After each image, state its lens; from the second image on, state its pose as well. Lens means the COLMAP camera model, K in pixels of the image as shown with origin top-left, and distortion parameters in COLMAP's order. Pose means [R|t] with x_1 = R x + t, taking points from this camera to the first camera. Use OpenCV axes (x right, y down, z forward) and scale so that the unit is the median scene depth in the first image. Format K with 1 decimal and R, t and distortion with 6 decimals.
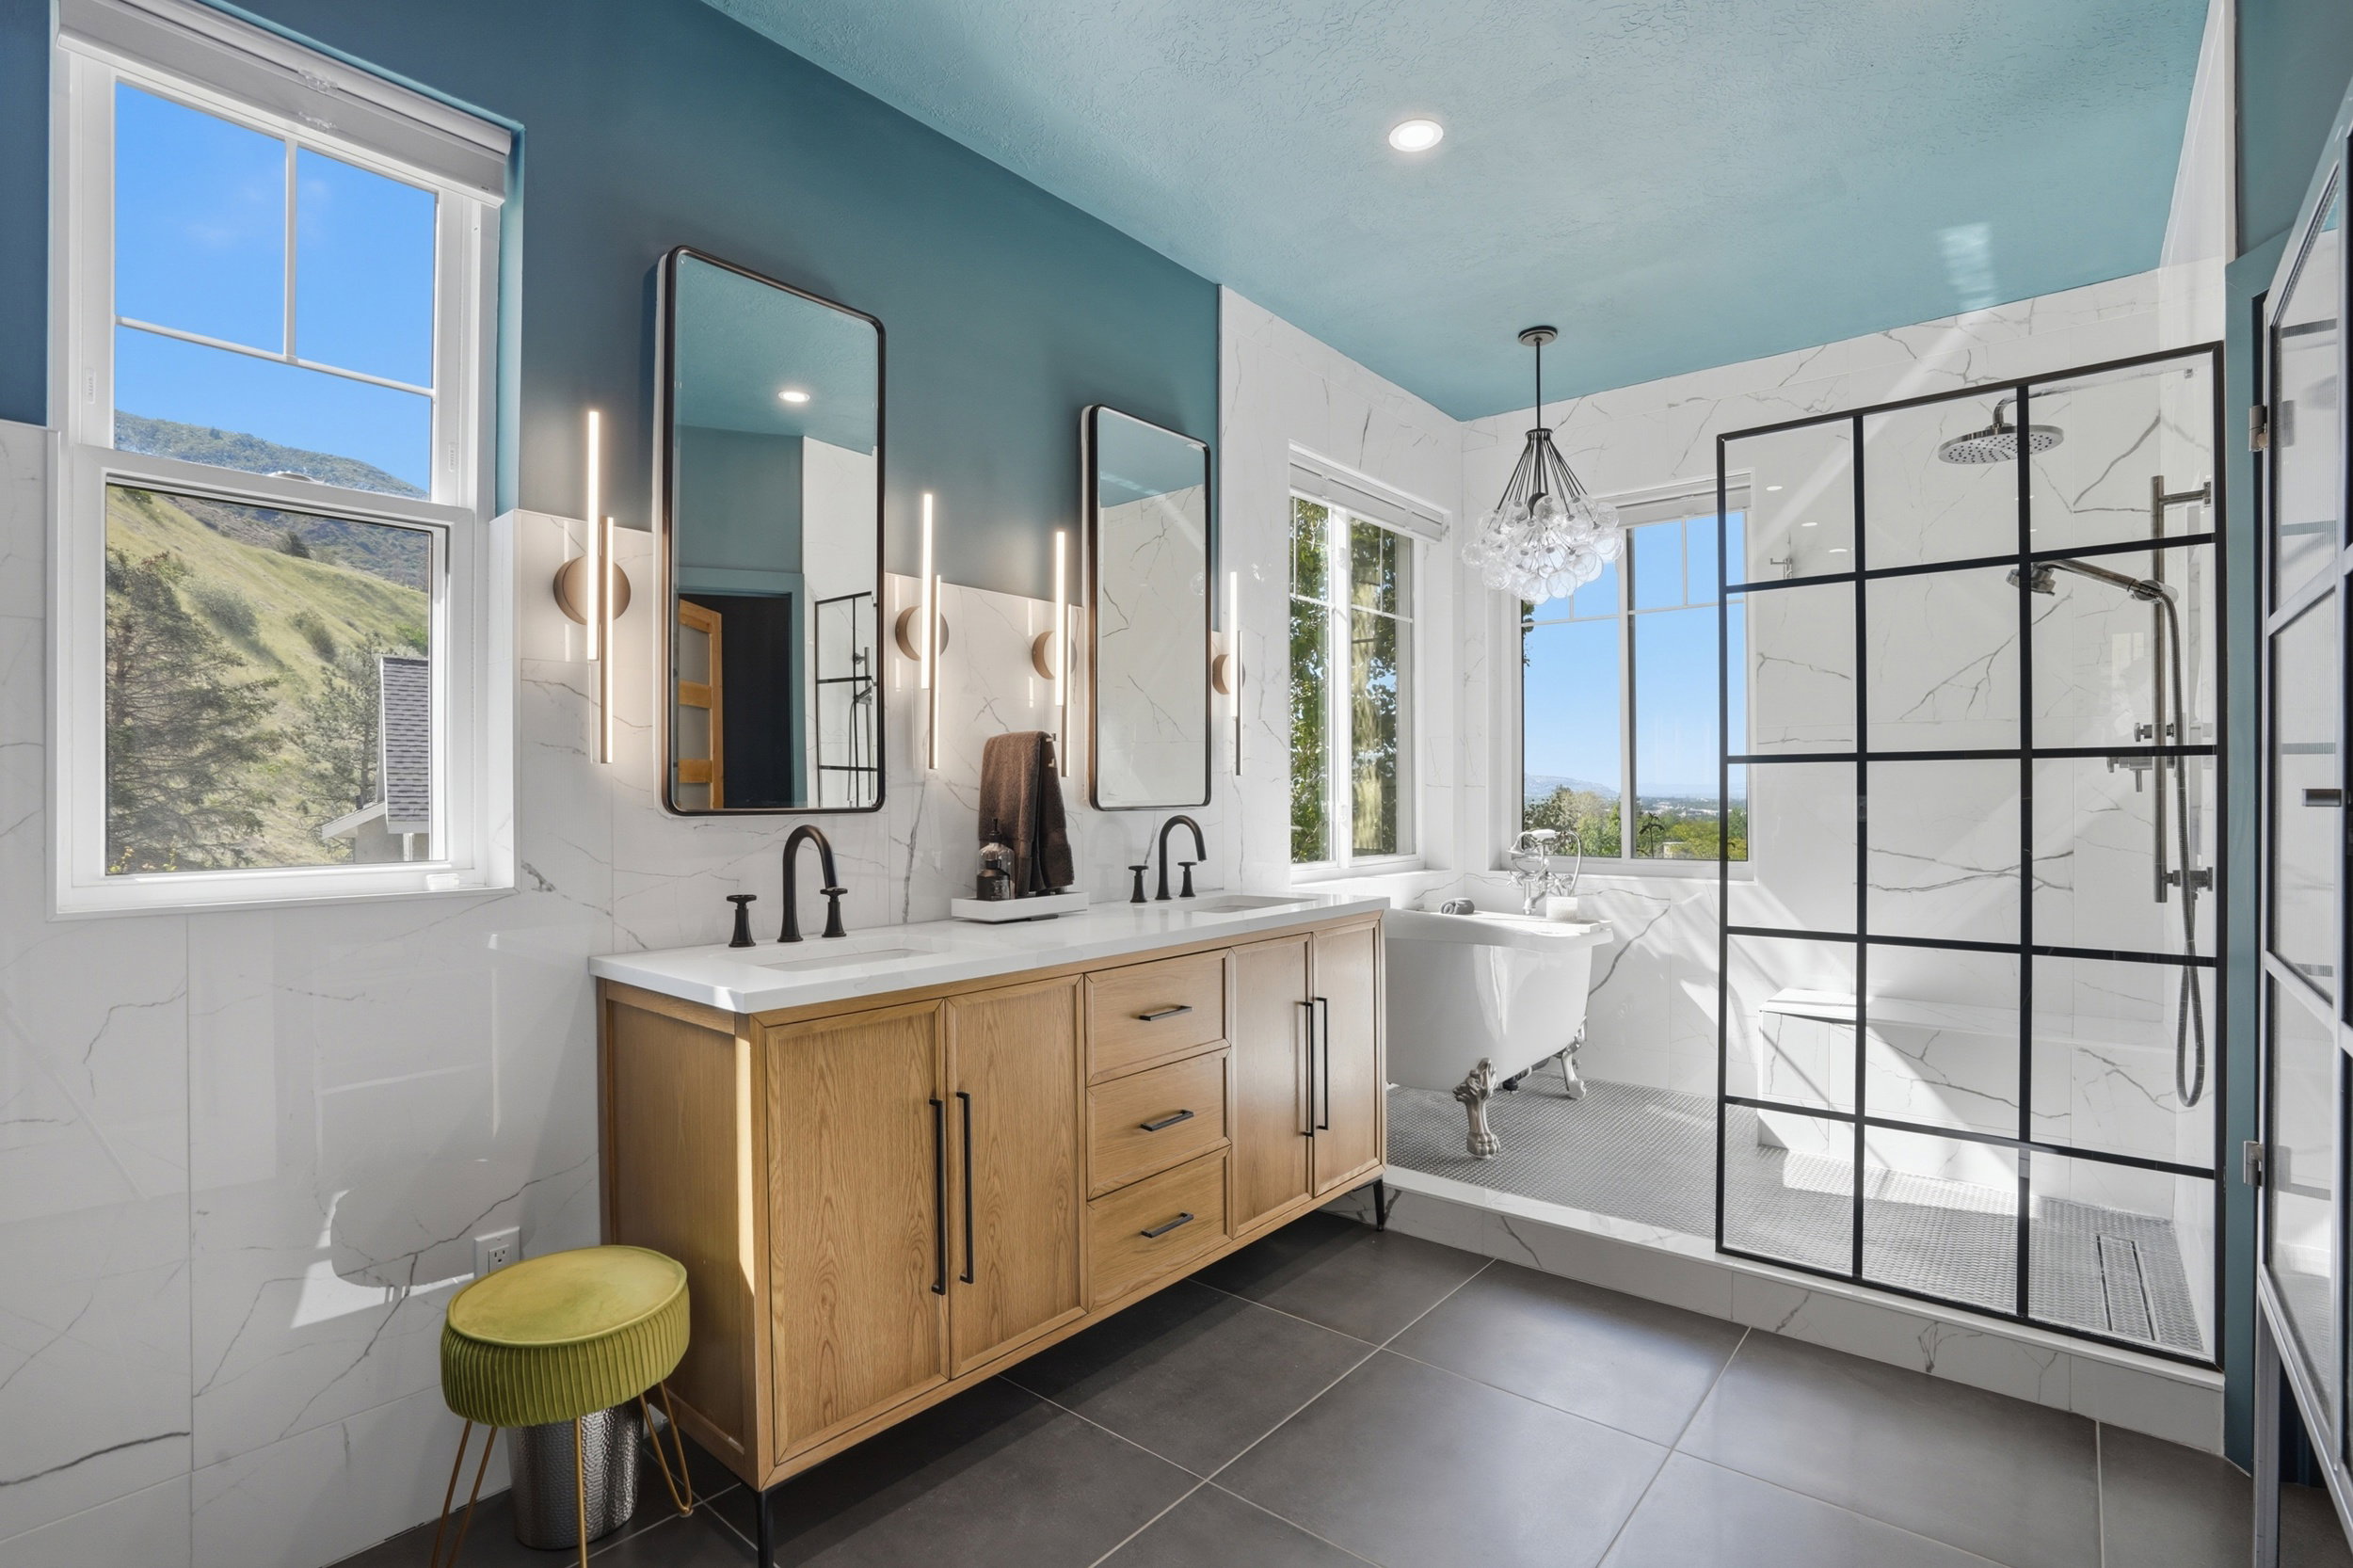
lens RADIAL K [[1113.1, 0, 1173.1], [0, 1113.1, 782.2], [0, 0, 1]] dist [-0.052461, 0.016677]
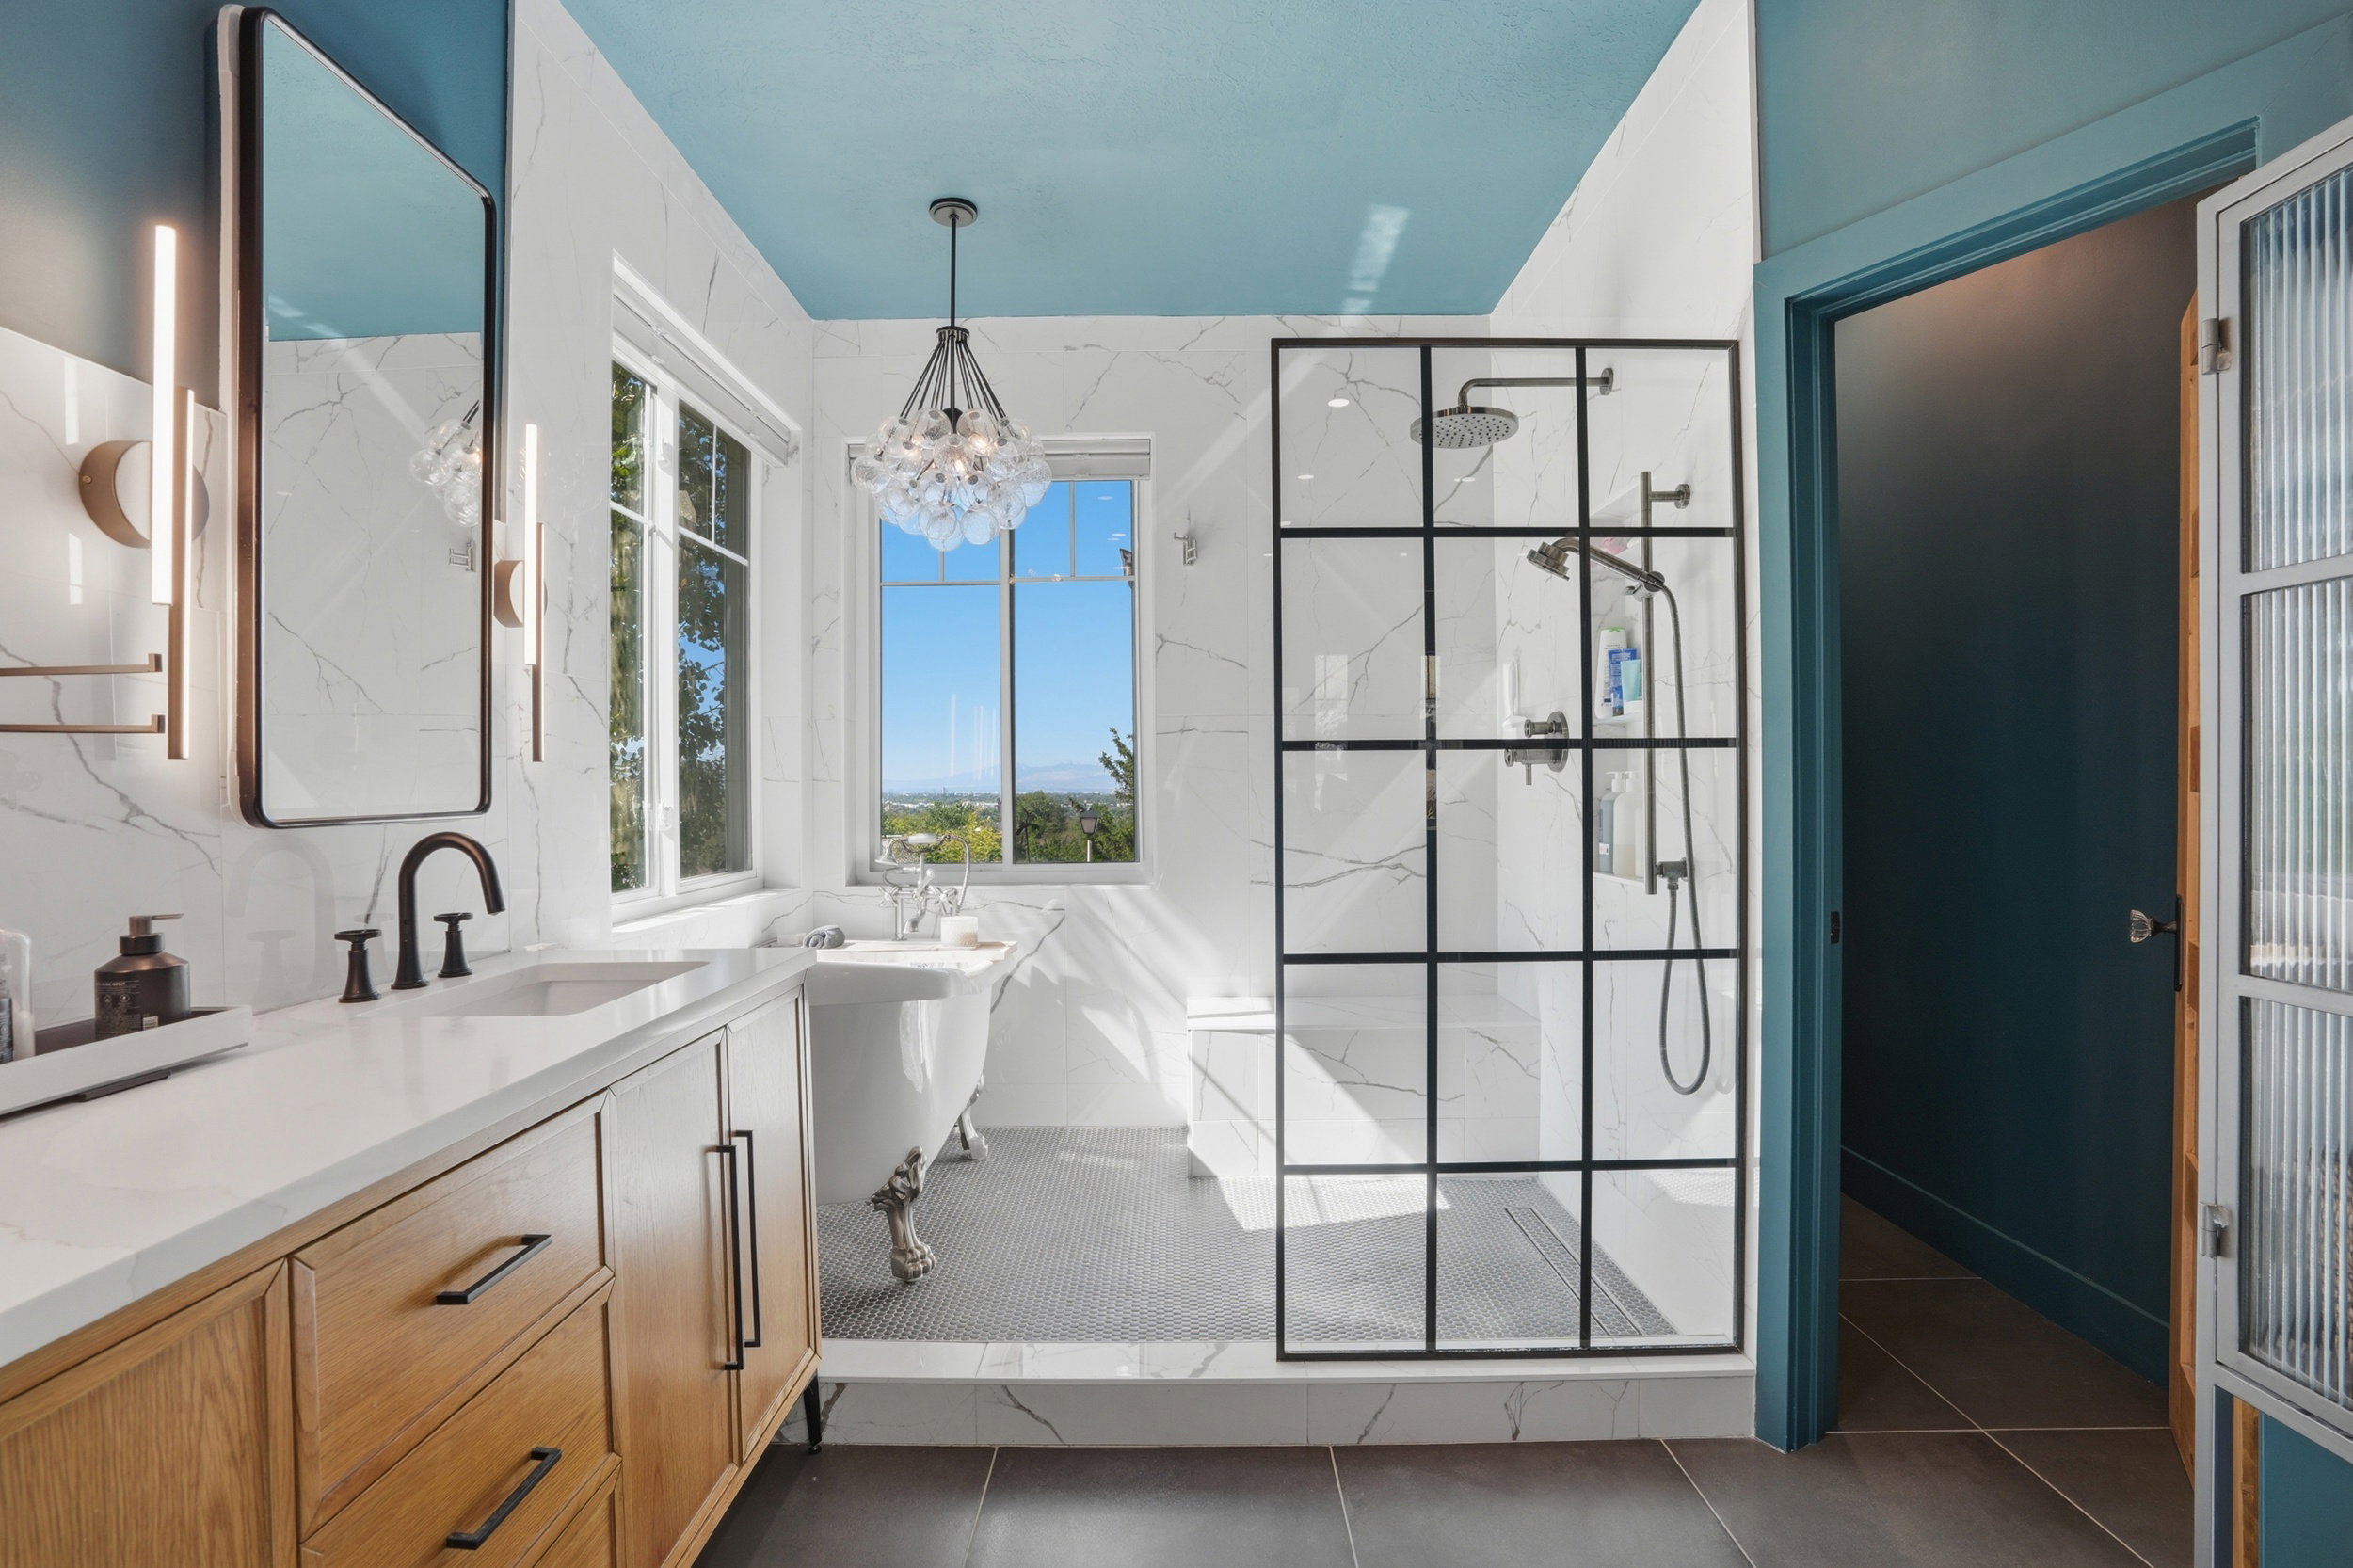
lens RADIAL K [[1102.8, 0, 1175.3], [0, 1102.8, 788.1], [0, 0, 1]] dist [-0.066228, 0.025045]
pose [[0.770099, -0.003875, 0.637912, -0.053056], [-0.001434, 0.999969, 0.007805, 0.003469], [-0.637922, -0.006925, 0.770070, 0.354471]]
